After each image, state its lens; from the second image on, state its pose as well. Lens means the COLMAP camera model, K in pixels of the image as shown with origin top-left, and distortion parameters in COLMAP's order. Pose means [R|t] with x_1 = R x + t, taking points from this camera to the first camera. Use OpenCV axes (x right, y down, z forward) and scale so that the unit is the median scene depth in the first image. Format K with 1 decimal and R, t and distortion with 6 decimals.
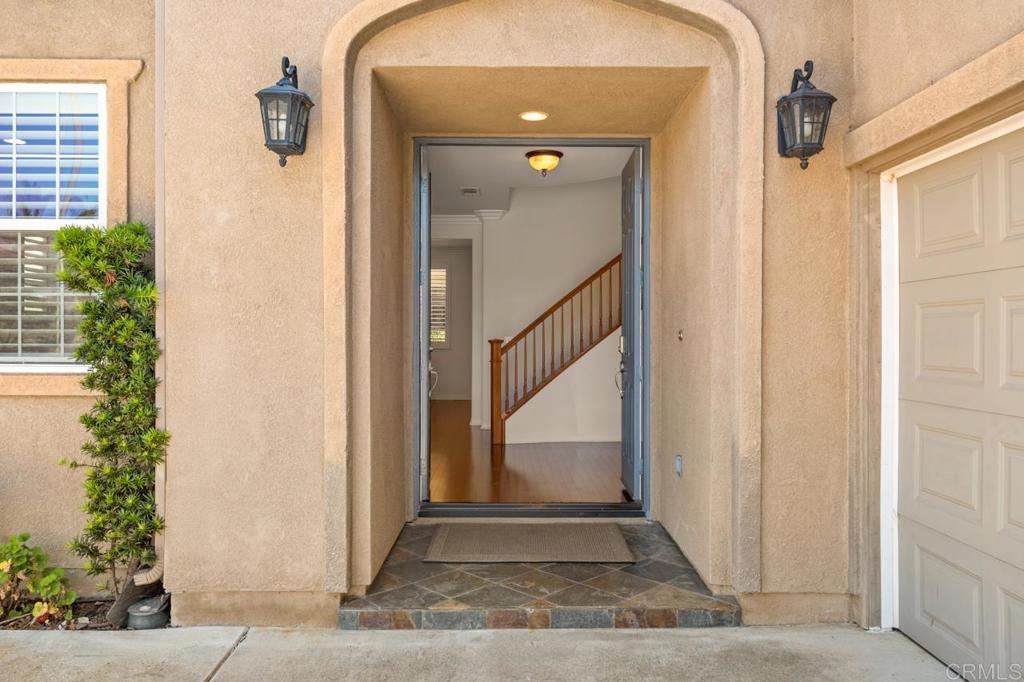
lens RADIAL K [[753.6, 0, 512.0], [0, 753.6, 341.0], [0, 0, 1]] dist [-0.002278, 0.002125]
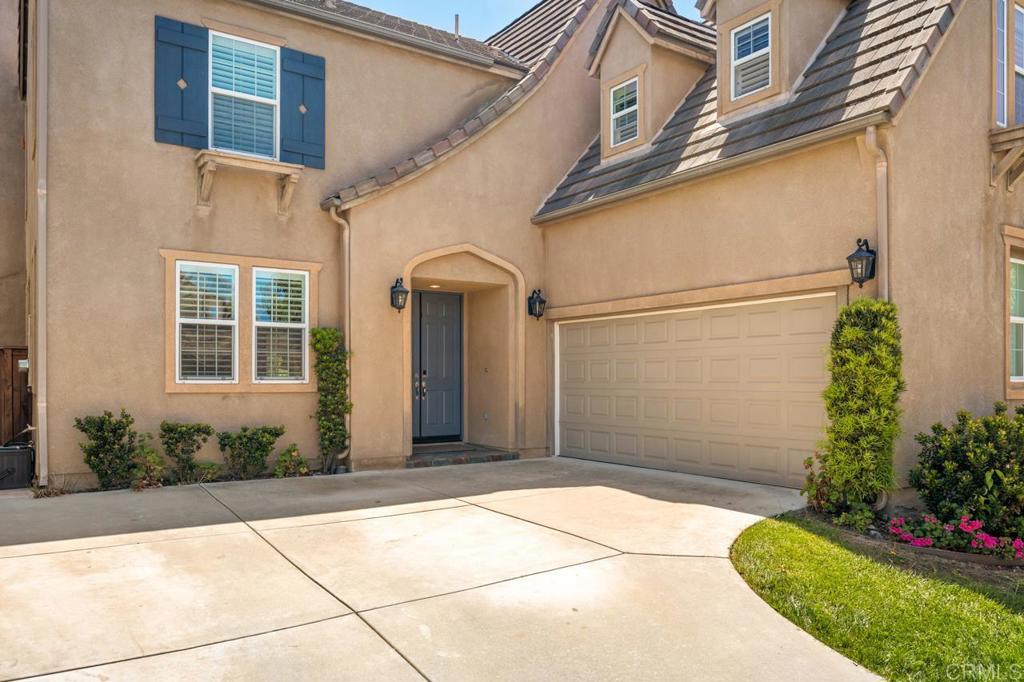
lens RADIAL K [[757.8, 0, 508.2], [0, 757.8, 376.3], [0, 0, 1]] dist [-0.002742, -0.000216]
pose [[0.831601, -0.000892, 0.555372, -1.543631], [0.004259, 0.999980, -0.004772, 0.037565], [-0.555356, 0.006334, 0.831588, -1.683290]]
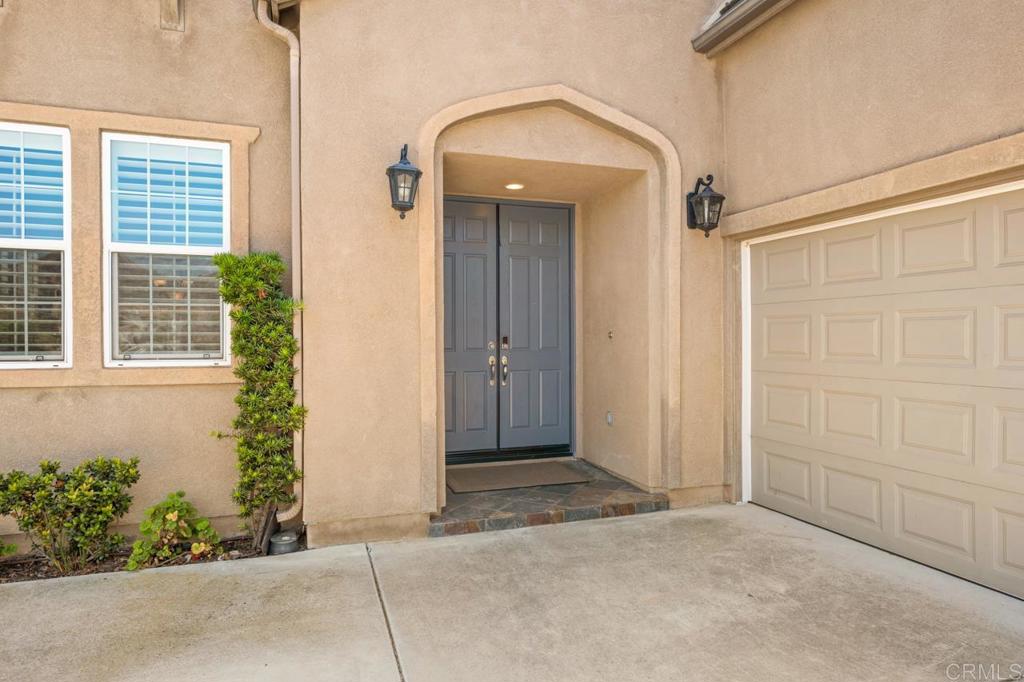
lens RADIAL K [[620.6, 0, 512.0], [0, 620.6, 341.0], [0, 0, 1]] dist [-0.001373, -0.000719]
pose [[0.947735, -0.007205, 0.318976, -0.459425], [0.006751, 0.999974, 0.002529, 0.000848], [-0.318986, -0.000243, 0.947759, -0.186279]]
